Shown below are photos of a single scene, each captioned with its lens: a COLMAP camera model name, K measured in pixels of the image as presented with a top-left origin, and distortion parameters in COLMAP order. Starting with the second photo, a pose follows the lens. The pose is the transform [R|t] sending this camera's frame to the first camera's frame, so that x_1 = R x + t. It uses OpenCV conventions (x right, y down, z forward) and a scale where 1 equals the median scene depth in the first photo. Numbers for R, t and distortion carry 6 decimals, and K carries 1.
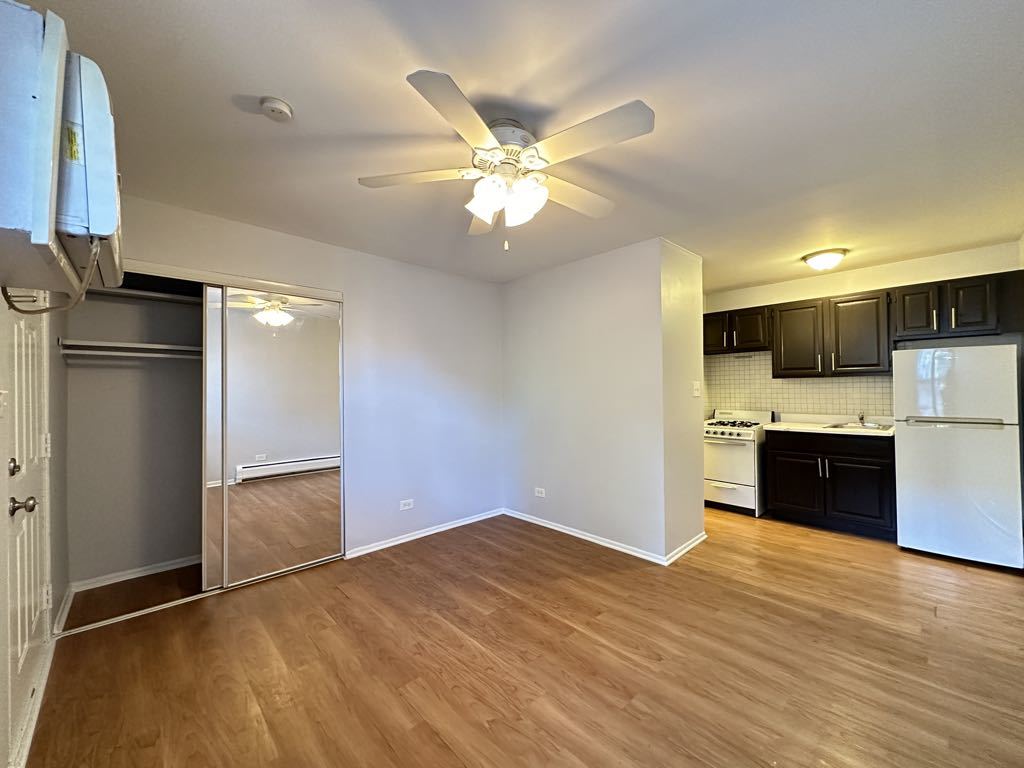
lens RADIAL K [[407.3, 0, 511.9], [0, 407.3, 383.2], [0, 0, 1]] dist [-0.001682, -0.000210]
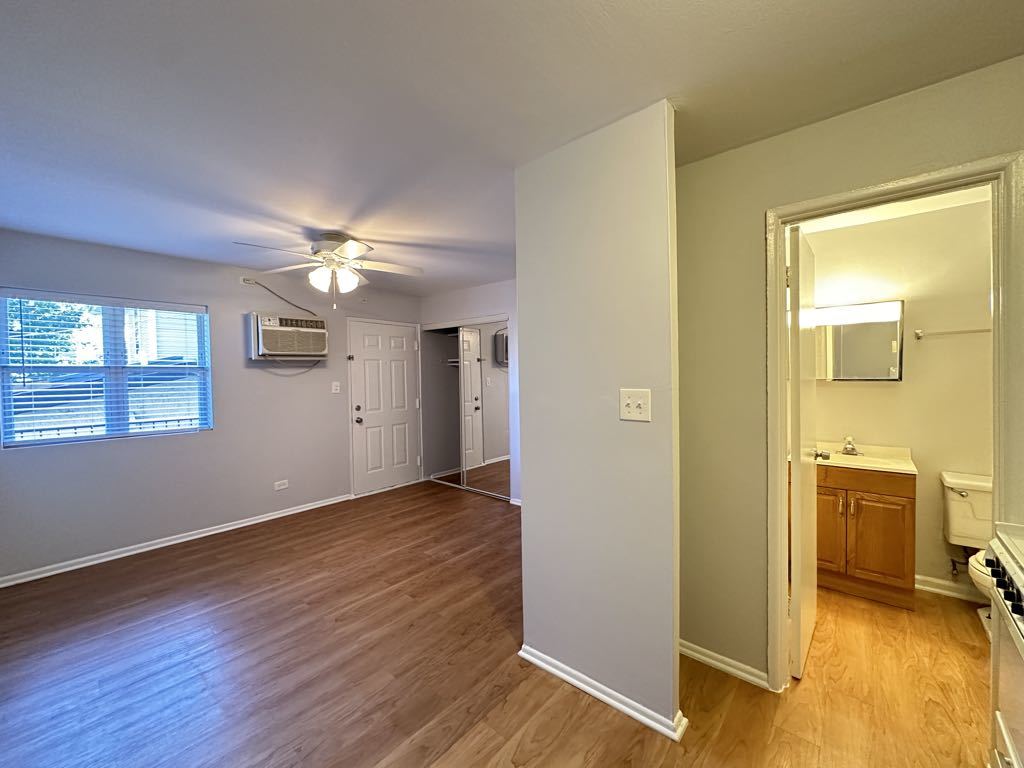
lens RADIAL K [[407.3, 0, 512.2], [0, 407.3, 384.0], [0, 0, 1]] dist [-0.001682, -0.000210]
pose [[0.100677, 0.035354, -0.994291, 1.079861], [0.028965, 0.998841, 0.038449, -0.038563], [0.994497, -0.032671, 0.099536, 0.961163]]
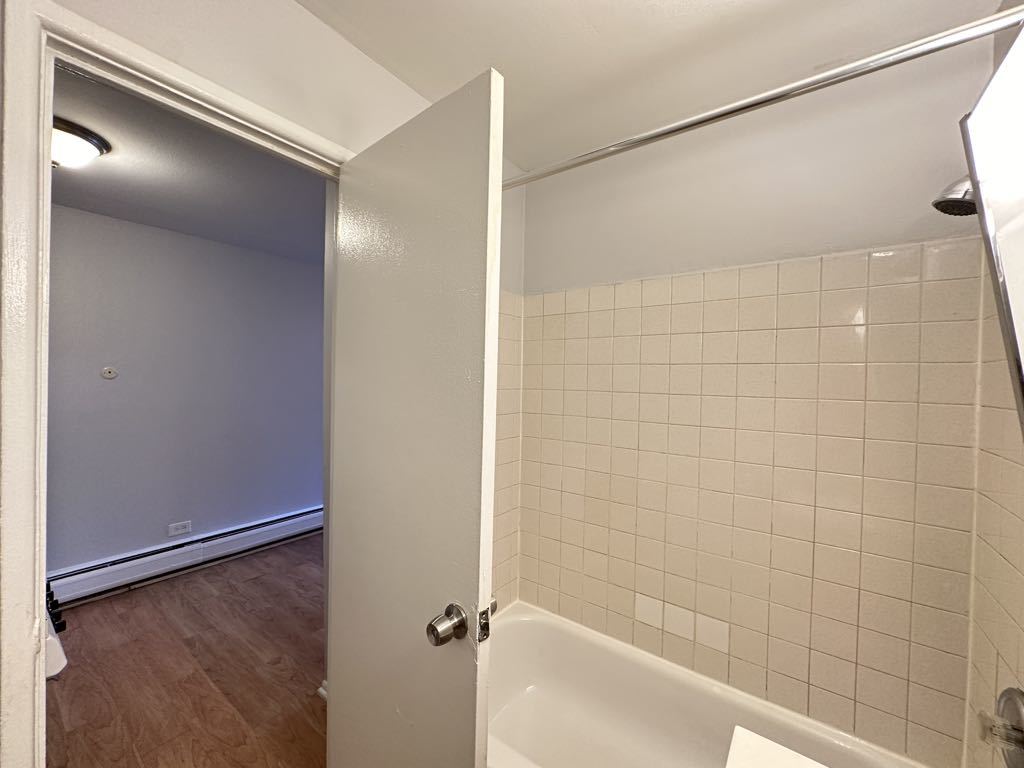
lens RADIAL K [[407.3, 0, 511.6], [0, 407.3, 384.5], [0, 0, 1]] dist [-0.001682, -0.000210]
pose [[-0.983442, -0.000349, -0.181220, 0.400410], [-0.001526, 0.999979, 0.006357, -0.031474], [0.181214, 0.006528, -0.983422, 1.901729]]
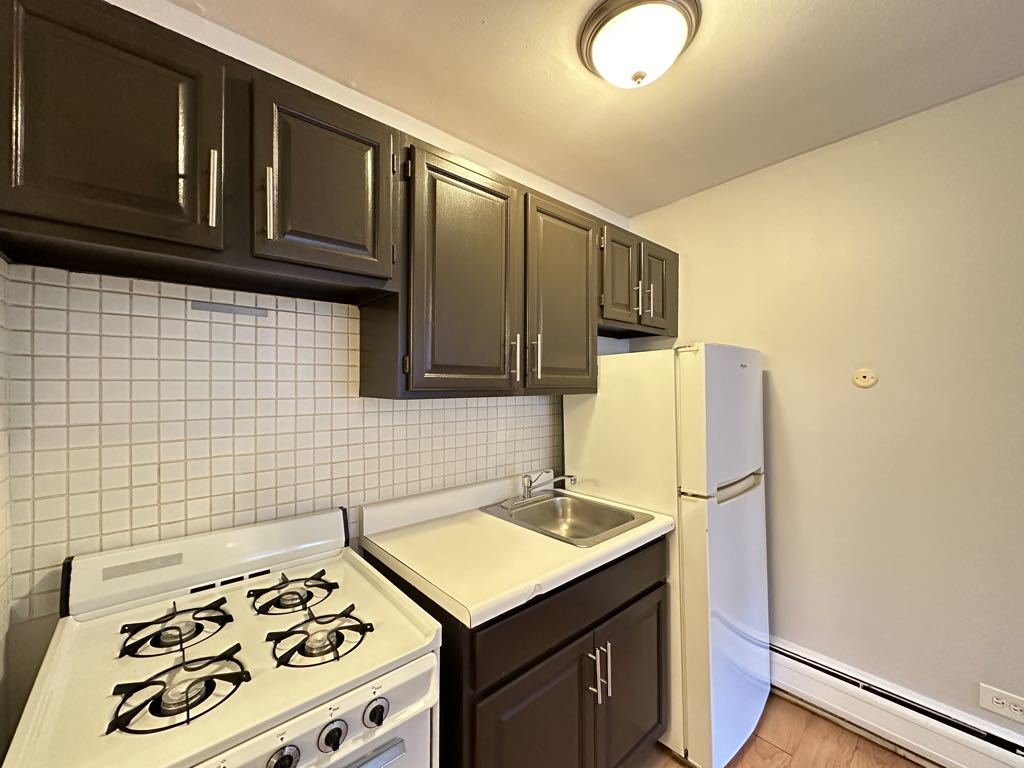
lens RADIAL K [[407.3, 0, 512.1], [0, 407.3, 383.6], [0, 0, 1]] dist [-0.001682, -0.000210]
pose [[0.029853, 0.019426, 0.999366, 0.531177], [-0.009488, 0.999772, -0.019151, -0.026075], [-0.999509, -0.008910, 0.030030, 1.326502]]
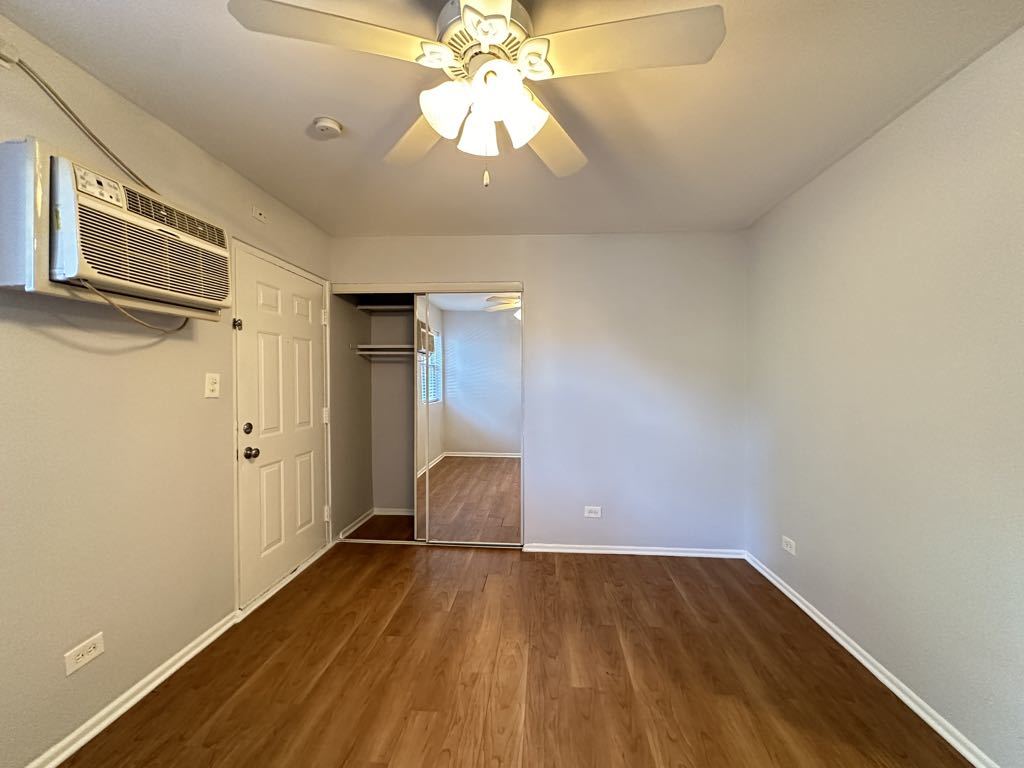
lens RADIAL K [[407.3, 0, 511.2], [0, 407.3, 383.1], [0, 0, 1]] dist [-0.001682, -0.000210]
pose [[0.671848, 0.018442, -0.740459, 0.329522], [0.003895, 0.999588, 0.028430, -0.007011], [0.740678, -0.021984, 0.671500, 0.348518]]
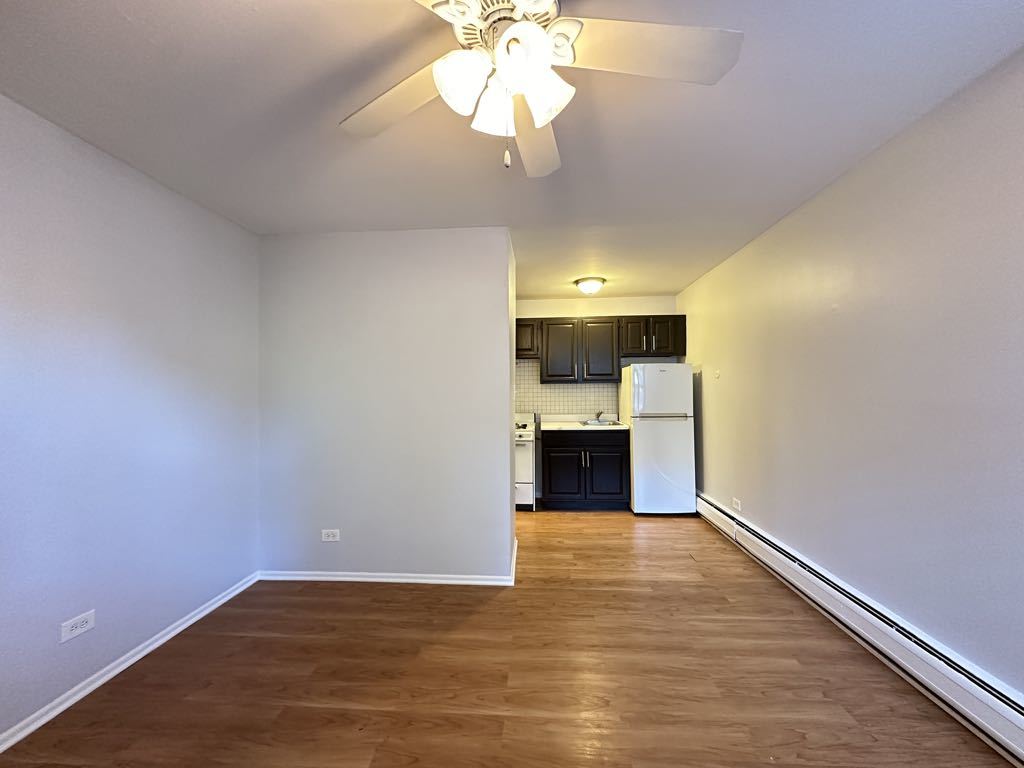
lens RADIAL K [[407.3, 0, 511.9], [0, 407.3, 384.4], [0, 0, 1]] dist [-0.001682, -0.000210]
pose [[0.730954, 0.015476, 0.682251, -0.262415], [-0.009380, 0.999876, -0.012632, 0.007386], [-0.682362, 0.002834, 0.731009, 0.339382]]
